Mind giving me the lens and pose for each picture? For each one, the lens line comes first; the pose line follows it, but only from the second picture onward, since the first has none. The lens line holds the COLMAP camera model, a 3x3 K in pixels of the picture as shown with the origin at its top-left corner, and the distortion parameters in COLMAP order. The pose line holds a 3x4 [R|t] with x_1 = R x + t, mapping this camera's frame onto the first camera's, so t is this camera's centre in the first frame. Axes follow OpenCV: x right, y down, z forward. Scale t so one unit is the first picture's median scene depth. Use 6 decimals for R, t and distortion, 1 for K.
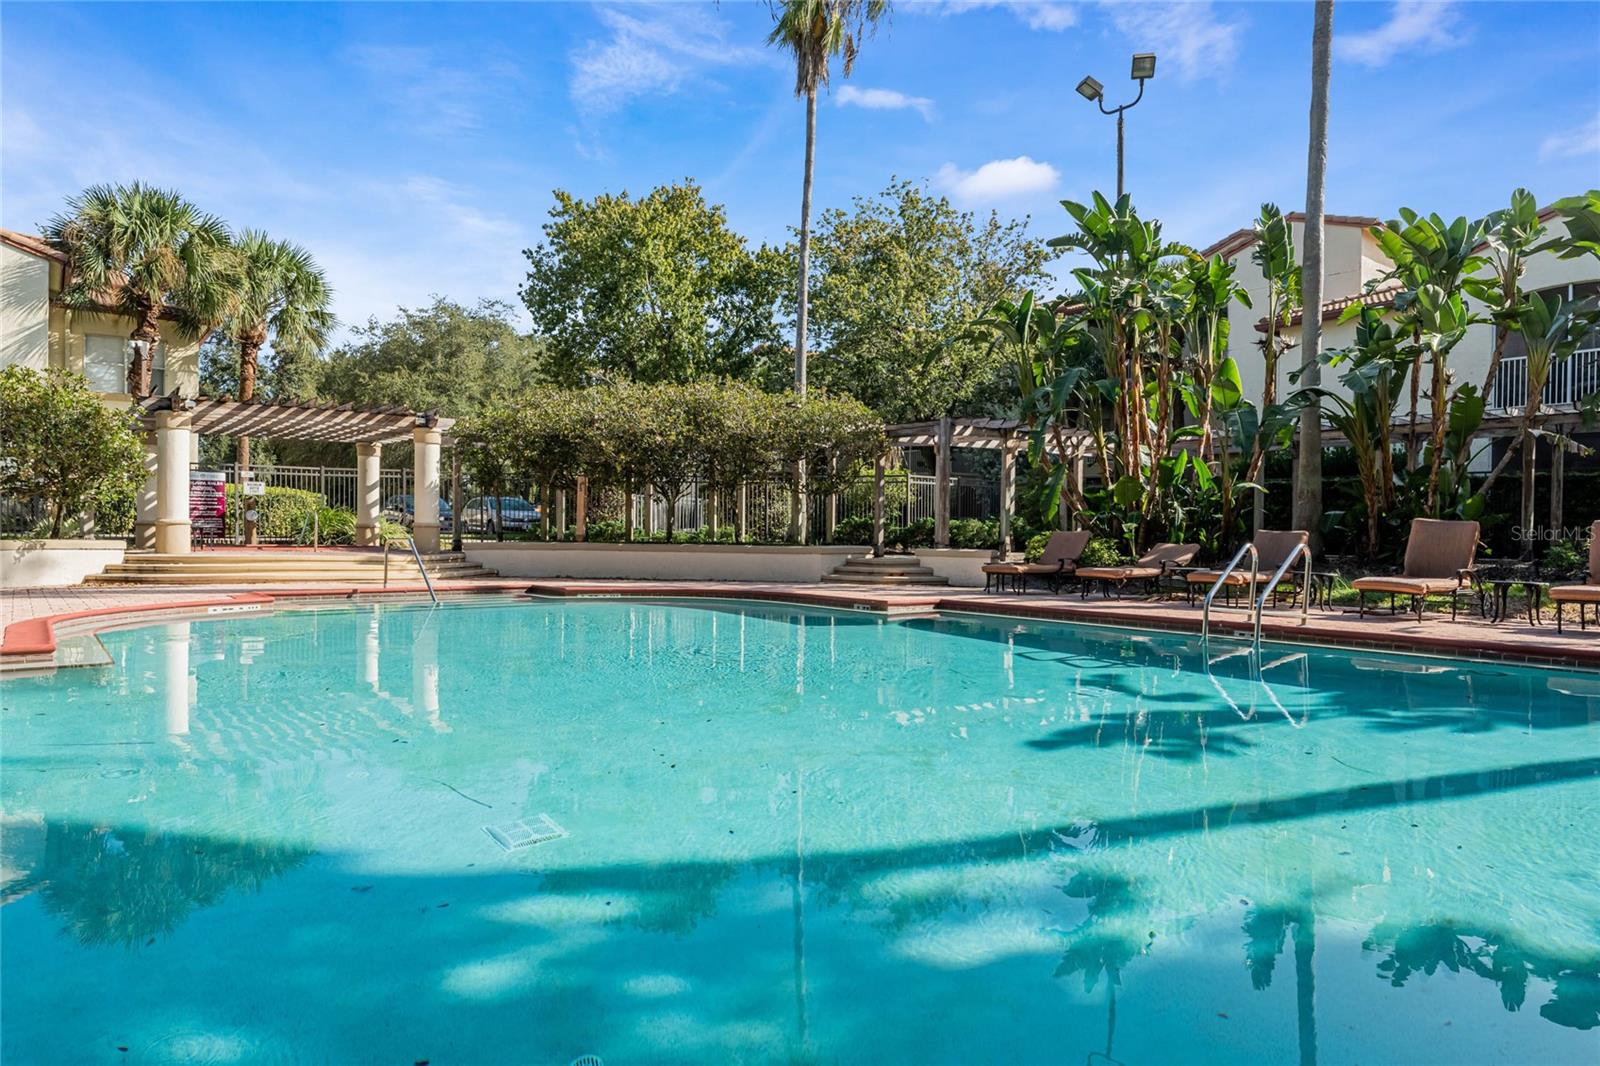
lens RADIAL K [[982.4, 0, 794.5], [0, 982.4, 532.1], [0, 0, 1]] dist [-0.000307, 0.000303]
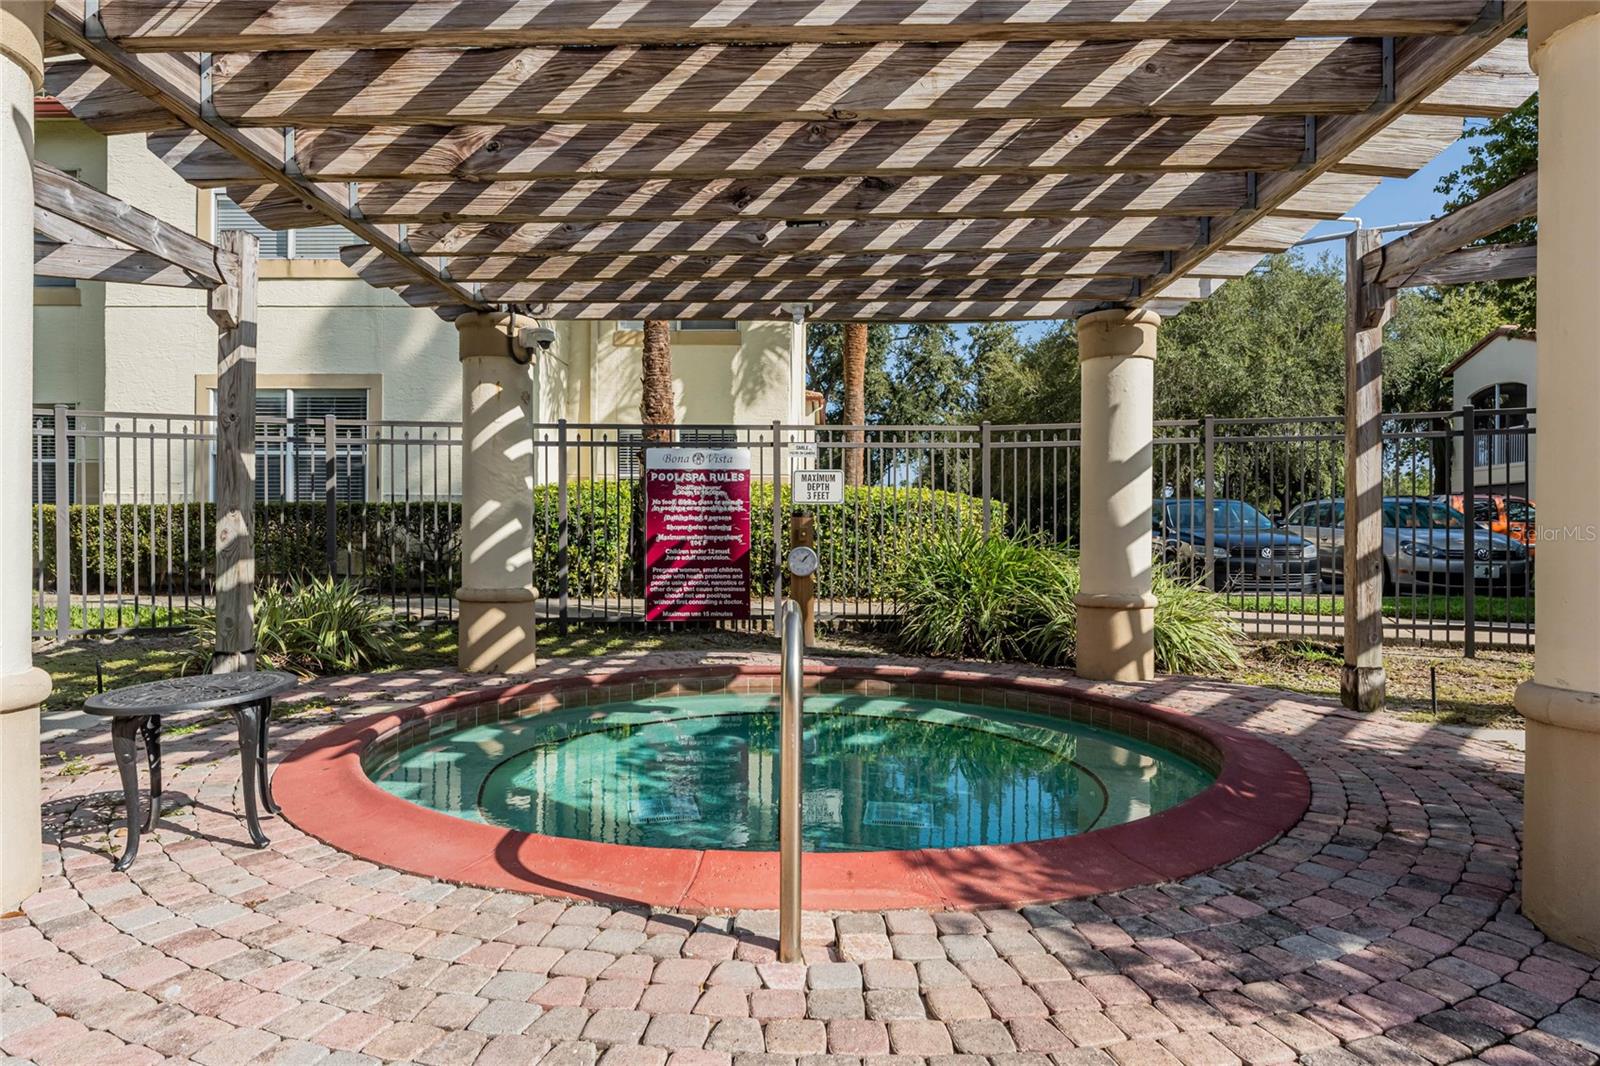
lens RADIAL K [[982.4, 0, 795.9], [0, 982.4, 535.4], [0, 0, 1]] dist [-0.000307, 0.000303]
pose [[0.774684, -0.006528, -0.632314, -0.319132], [0.002885, 0.999973, -0.006788, -0.023592], [0.632341, 0.003434, 0.774682, 0.704310]]
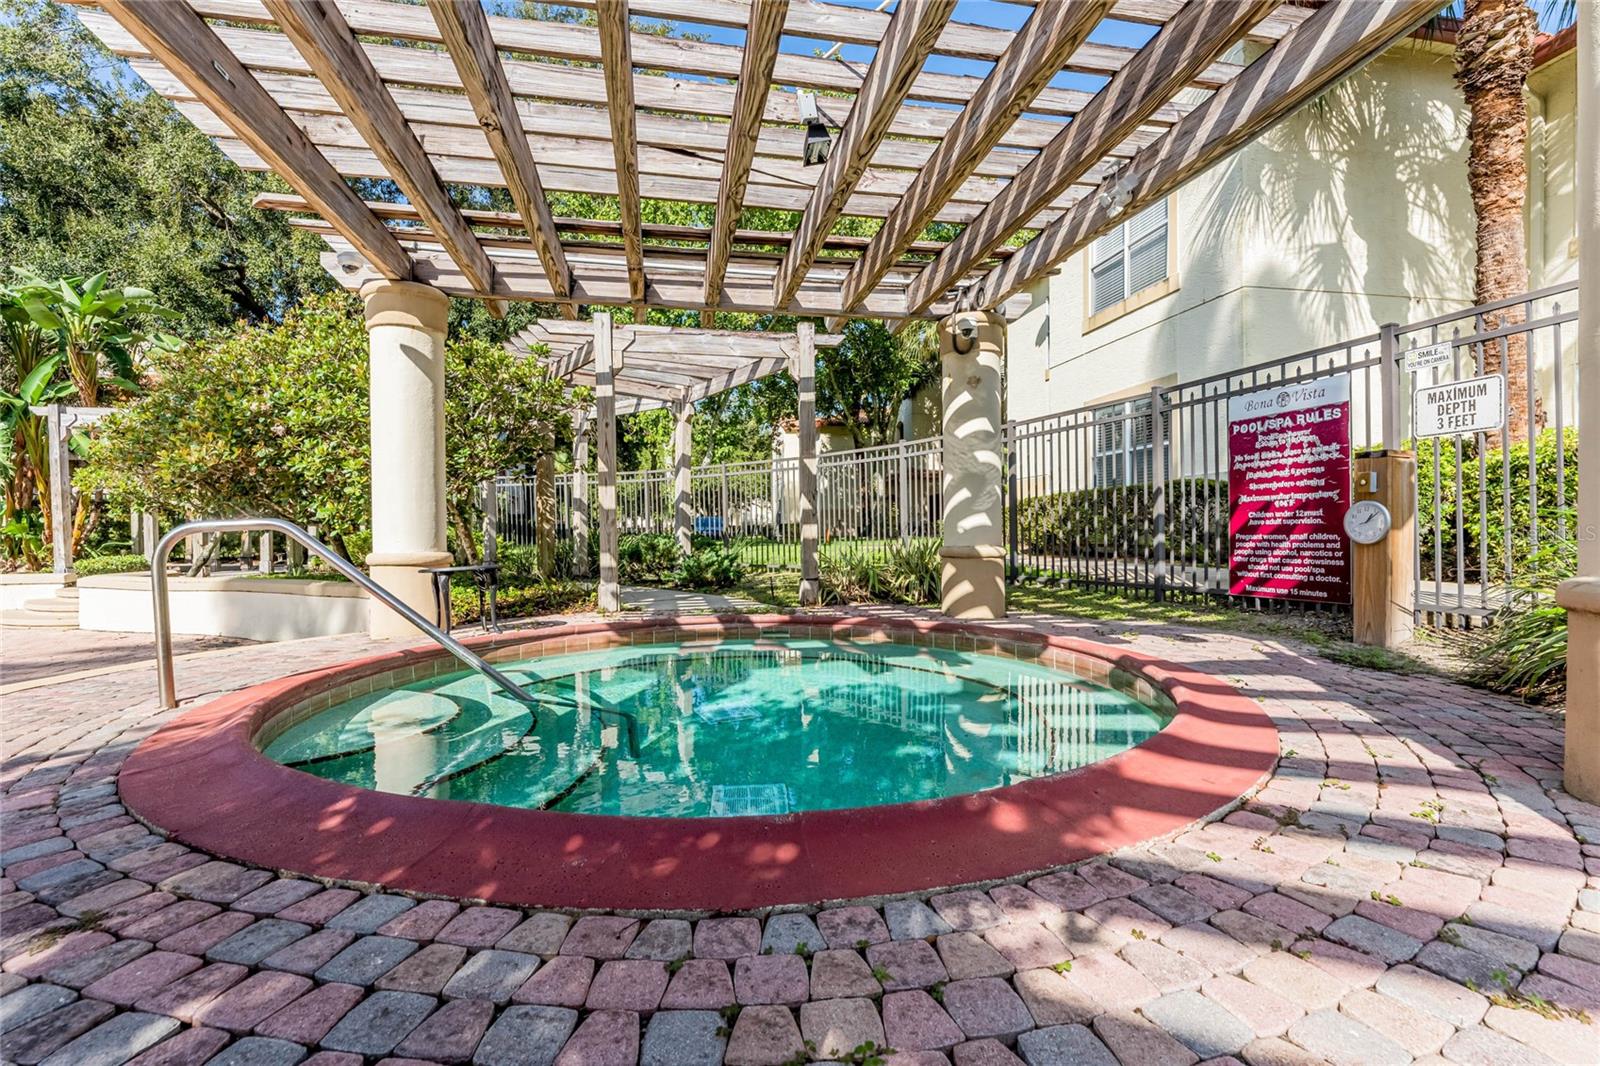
lens RADIAL K [[719.0, 0, 797.9], [0, 719.0, 536.7], [0, 0, 1]] dist [-0.001391, -0.000380]
pose [[-0.465561, -0.000286, -0.885016, -0.318255], [0.004573, 0.999986, -0.002728, -0.013106], [0.885004, -0.005317, -0.465553, 0.942329]]
